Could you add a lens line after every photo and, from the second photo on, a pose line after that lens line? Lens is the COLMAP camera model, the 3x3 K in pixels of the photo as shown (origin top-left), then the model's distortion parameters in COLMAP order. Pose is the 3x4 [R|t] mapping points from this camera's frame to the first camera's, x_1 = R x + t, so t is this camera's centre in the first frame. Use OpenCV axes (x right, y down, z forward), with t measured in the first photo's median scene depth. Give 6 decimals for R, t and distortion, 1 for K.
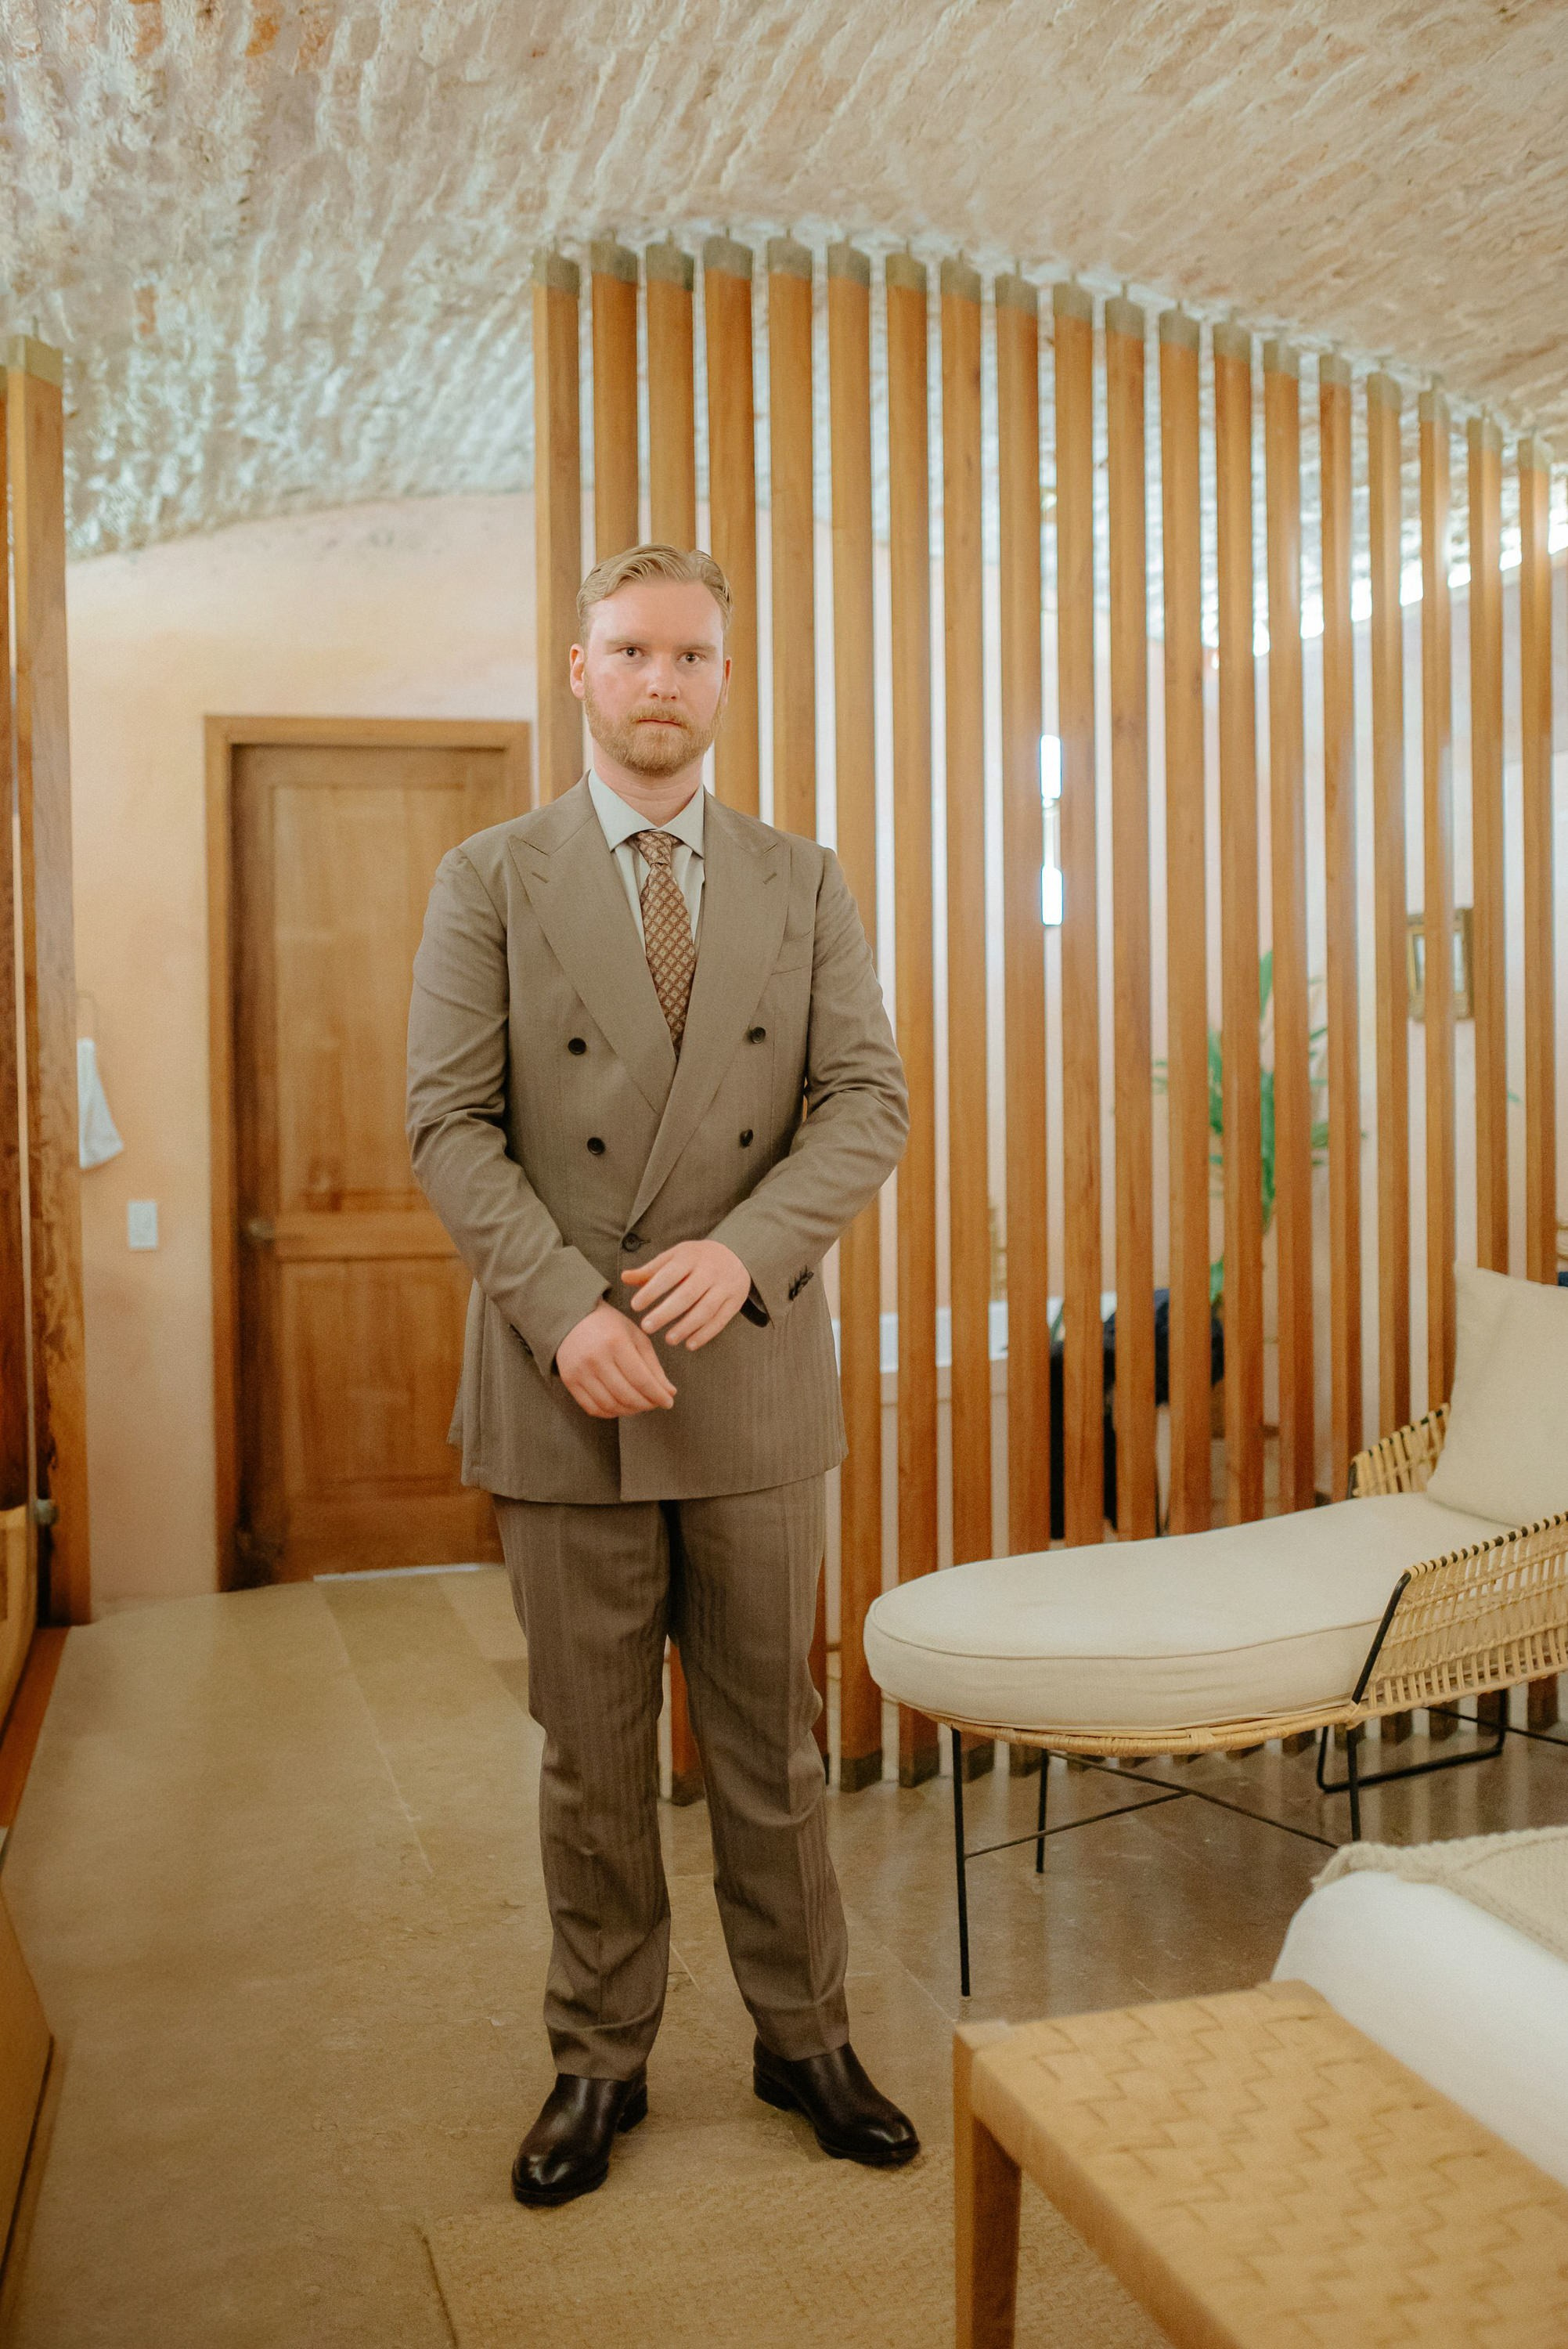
lens RADIAL K [[2387.1, 0, 784.3], [0, 2387.1, 1178.0], [0, 0, 1]] dist [-0.017403, 0.000000]
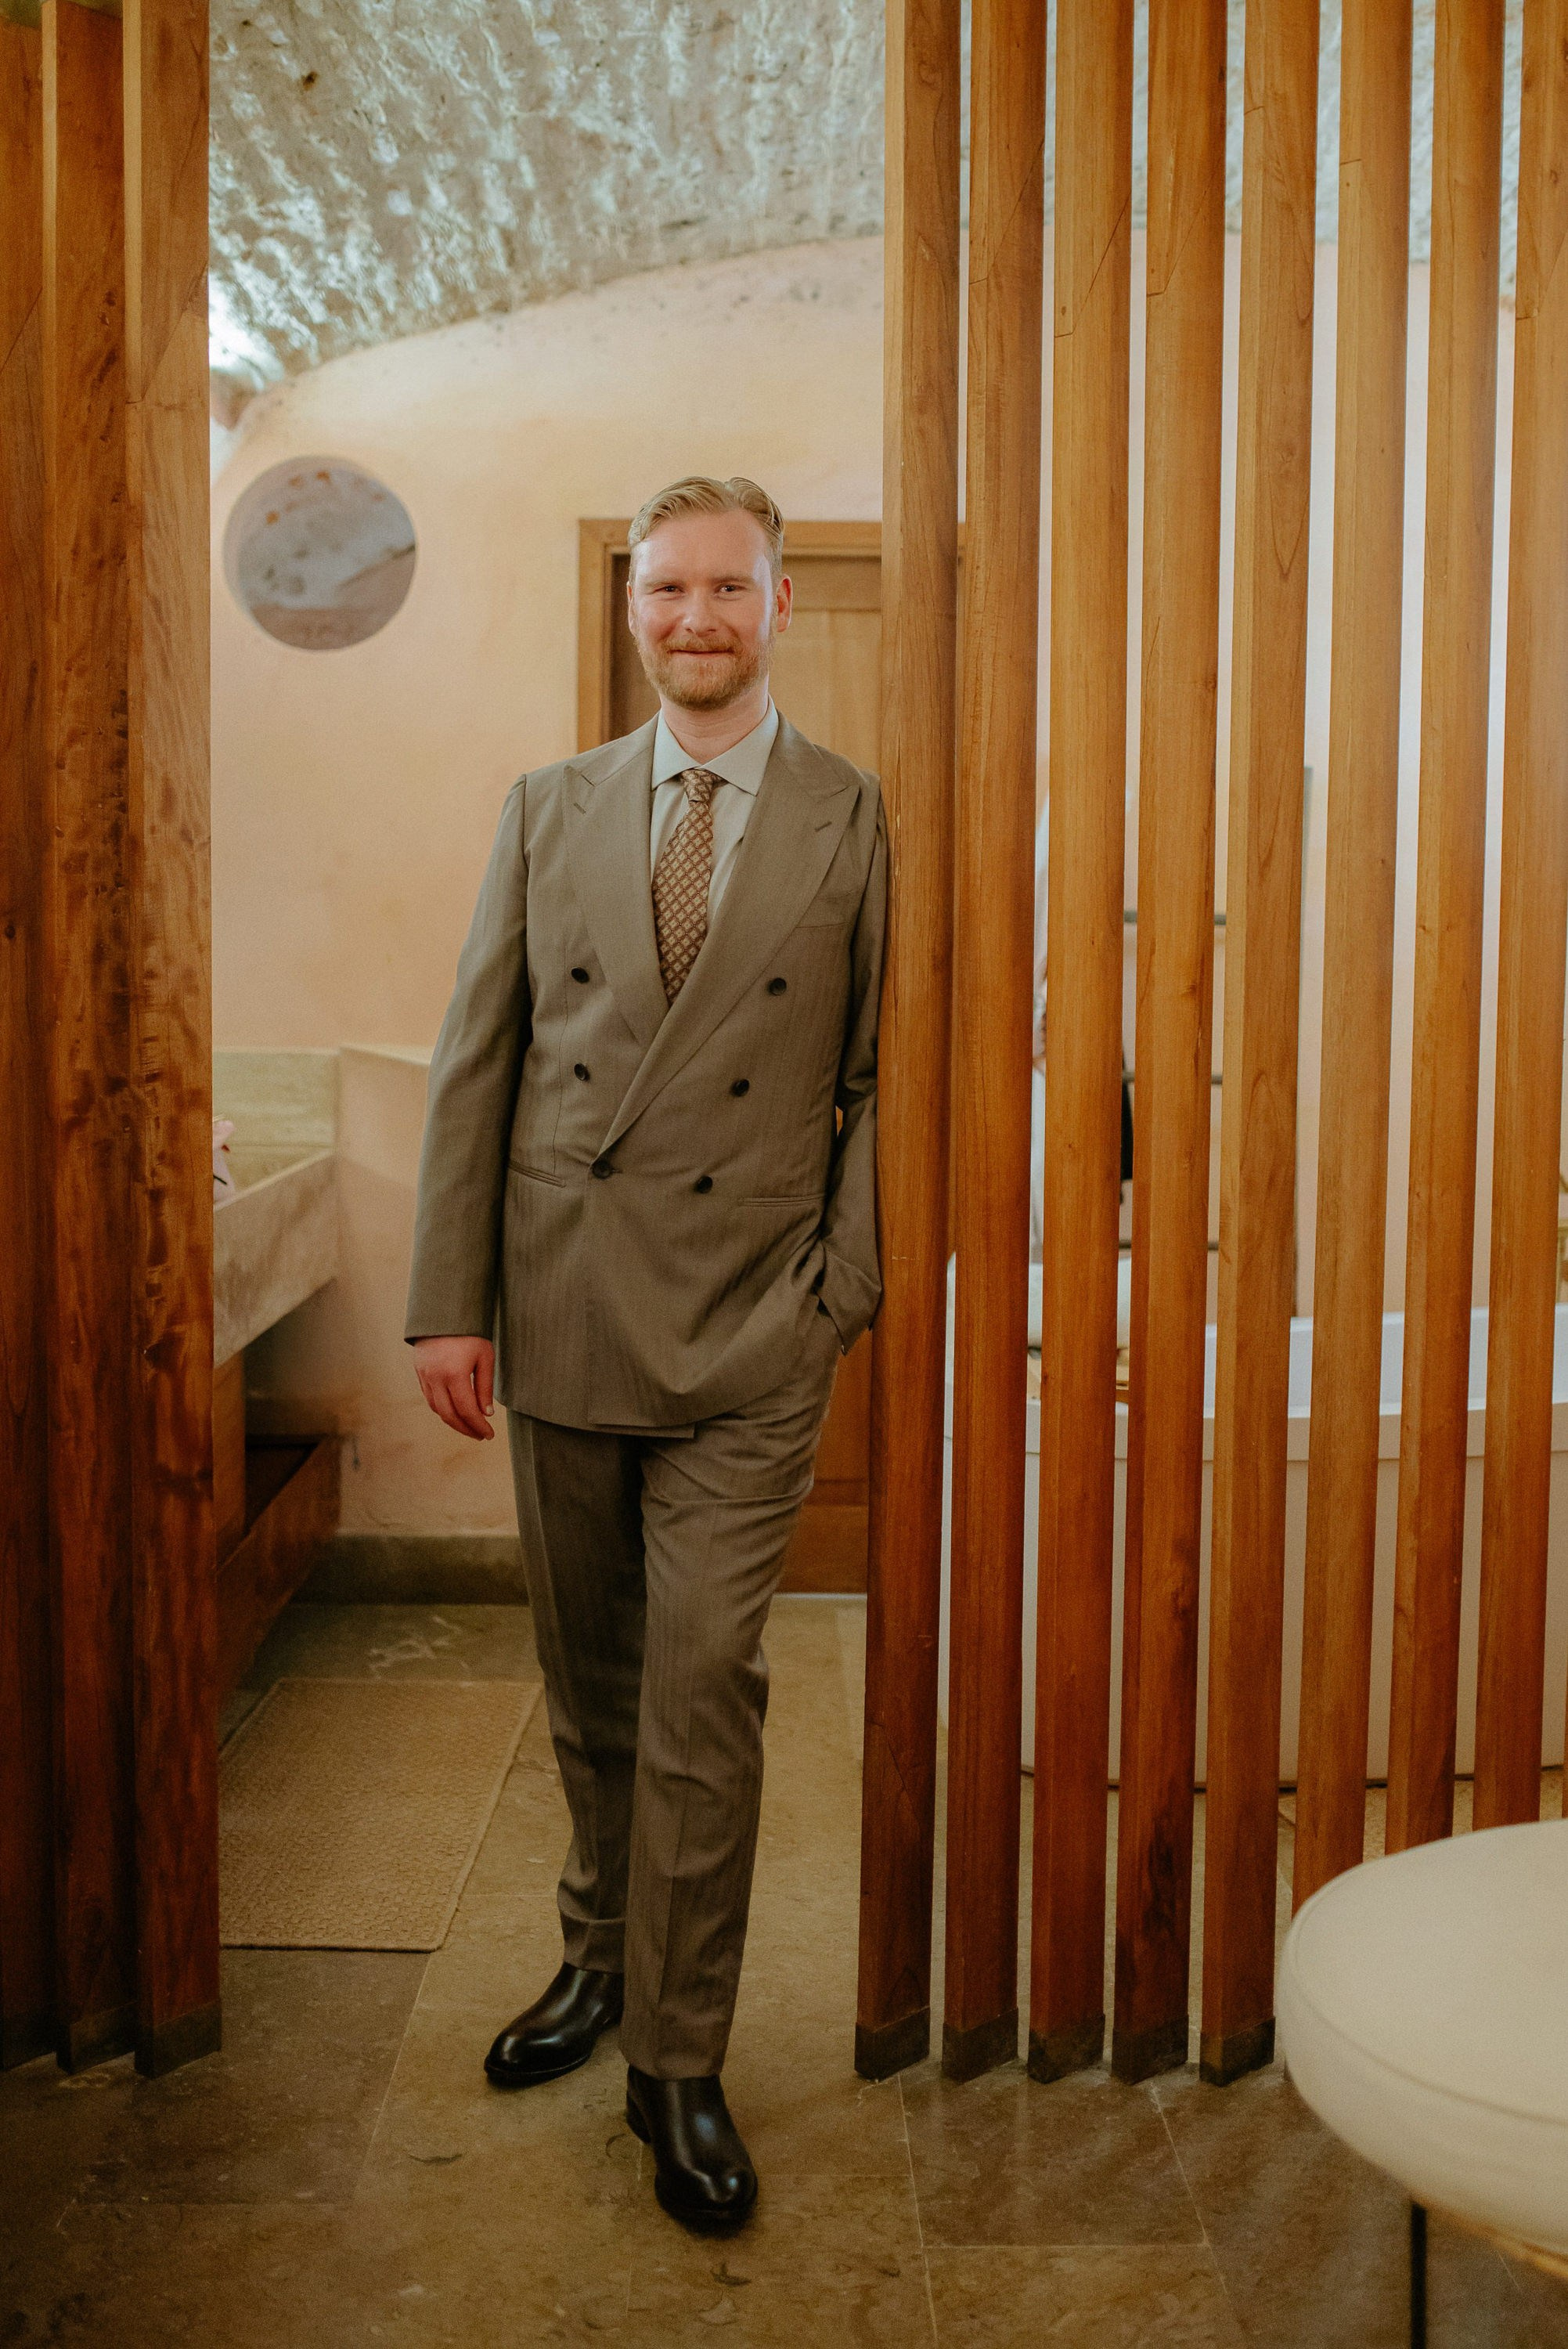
lens RADIAL K [[2387.1, 0, 806.8], [0, 2387.1, 1101.3], [0, 0, 1]] dist [-0.017403, 0.000000]
pose [[0.969604, 0.037876, -0.241729, 0.041885], [-0.033457, 0.999190, 0.022360, -0.025560], [0.242380, -0.013593, 0.970086, 0.312451]]
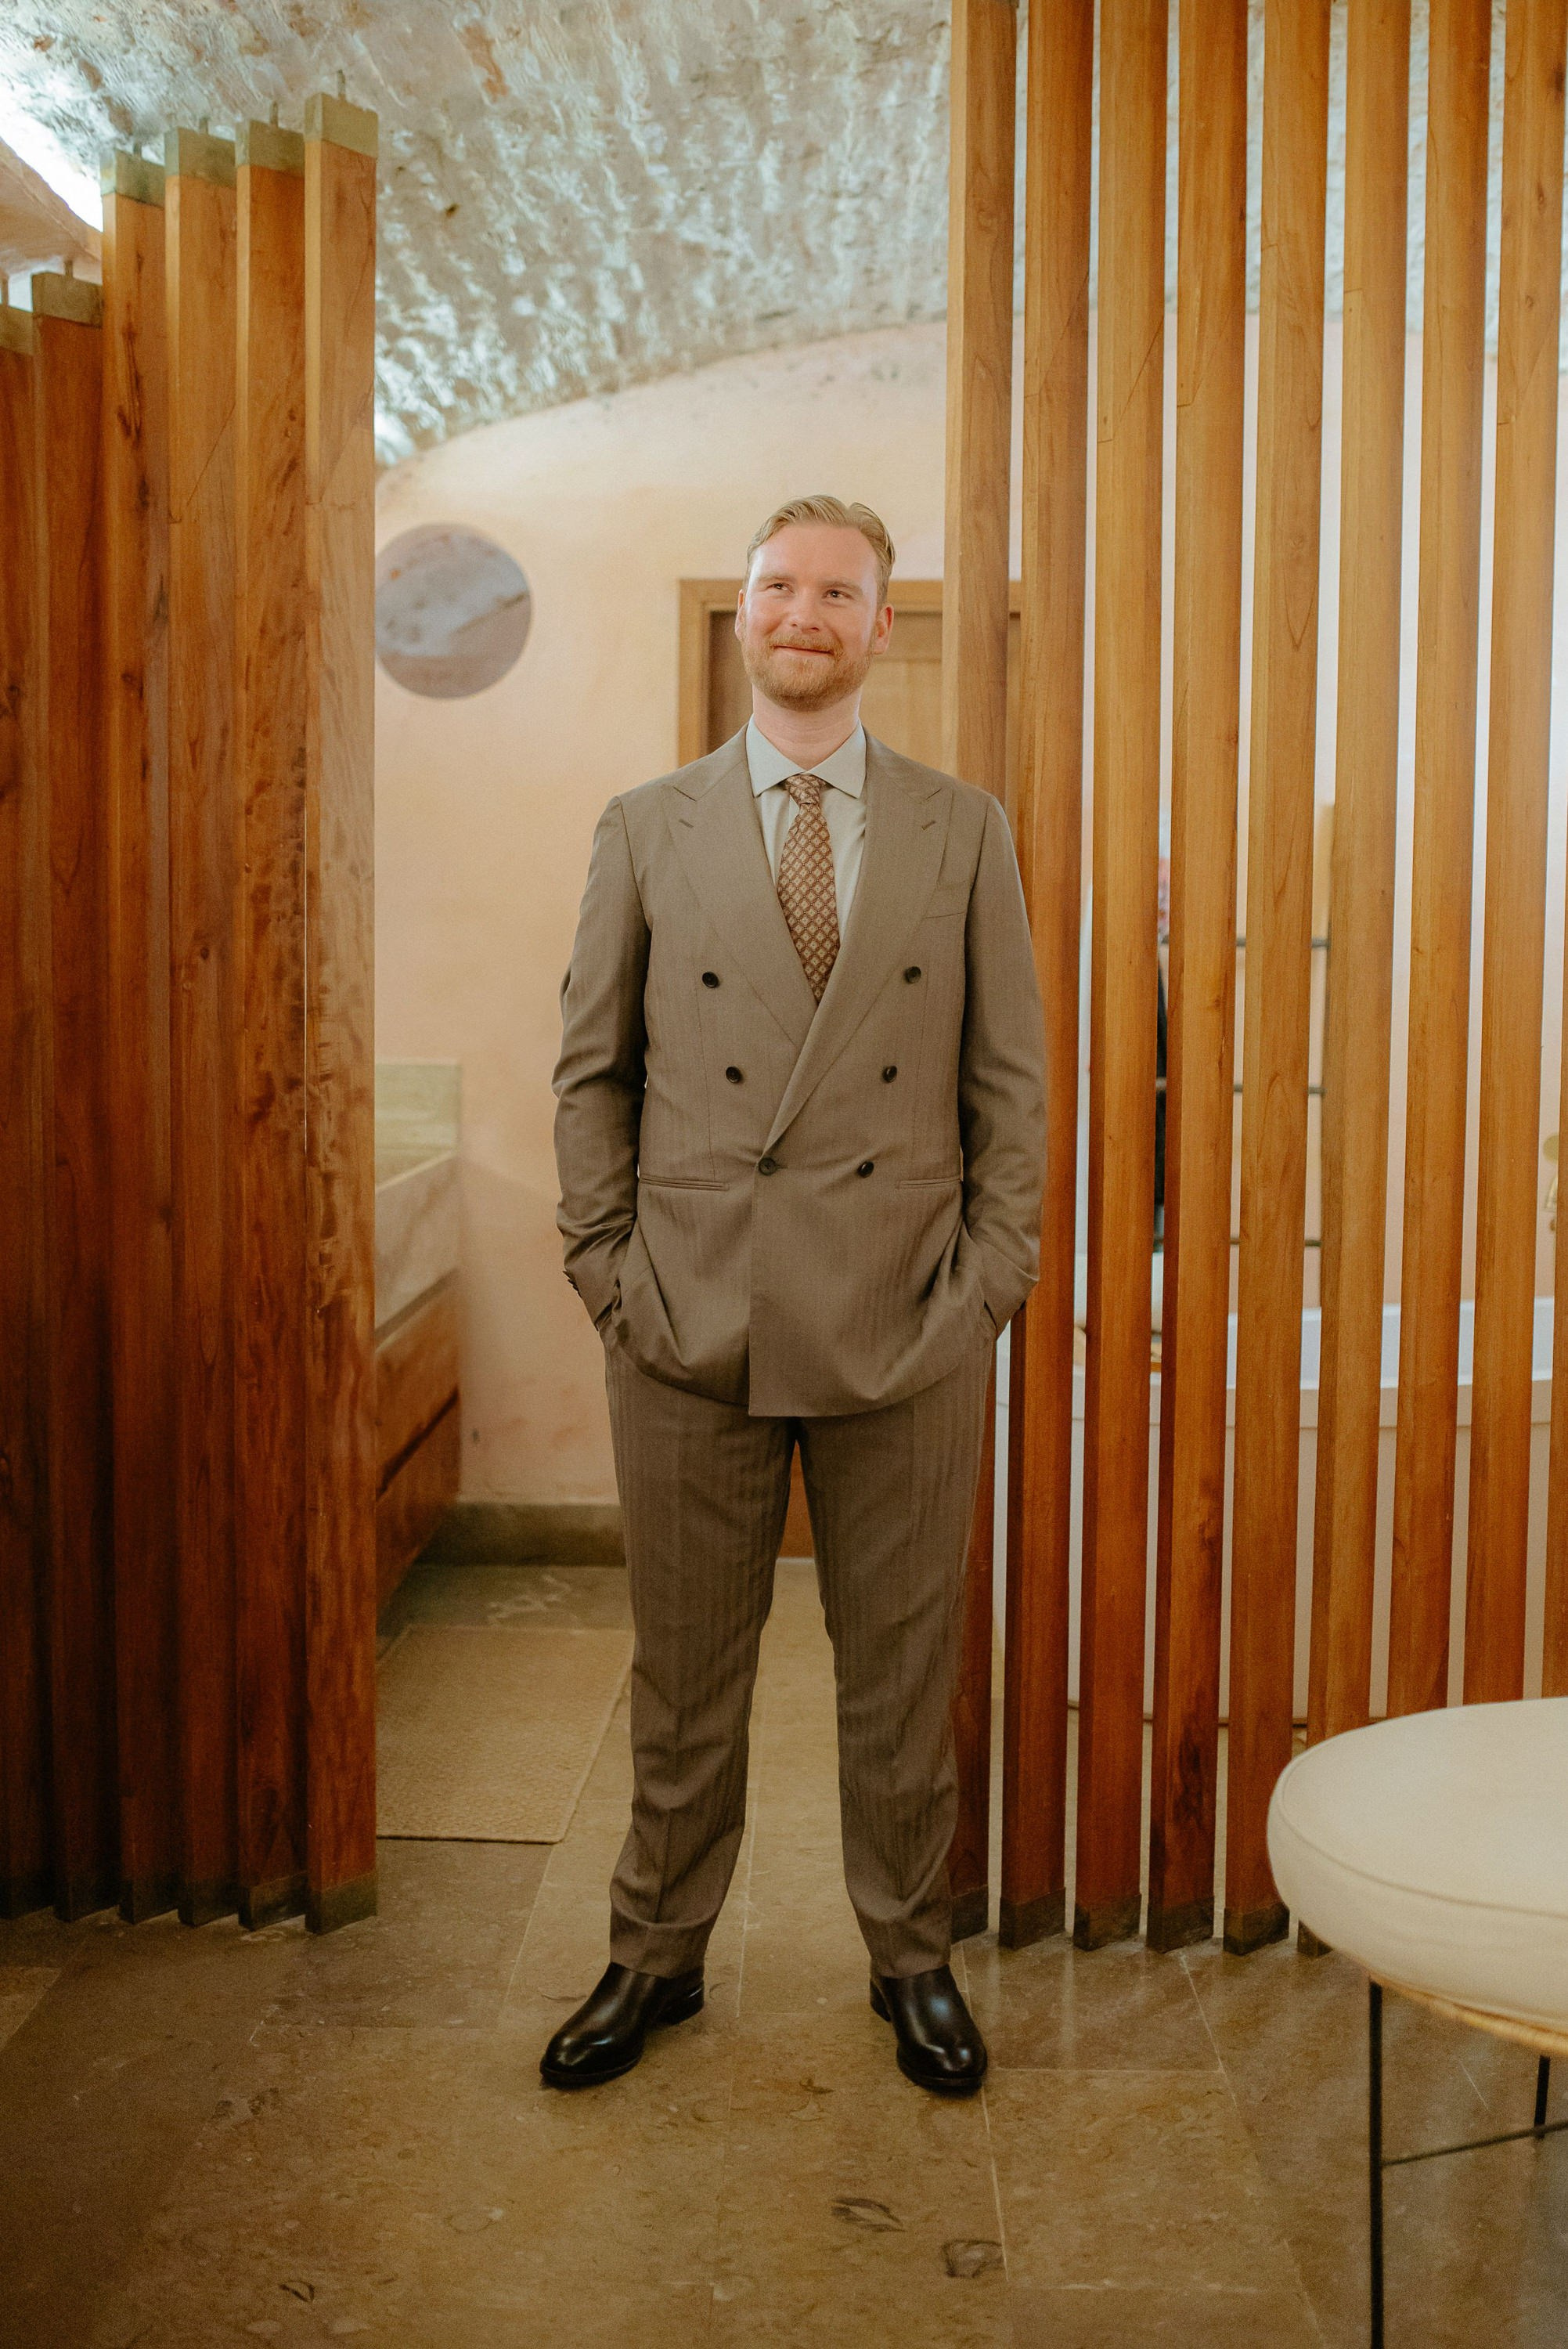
lens RADIAL K [[2387.1, 0, 817.3], [0, 2387.1, 1109.6], [0, 0, 1]] dist [-0.017403, 0.000000]
pose [[0.961912, 0.038235, -0.270674, 0.068062], [-0.035020, 0.999247, 0.016700, -0.019801], [0.271108, -0.006585, 0.962526, 0.214455]]
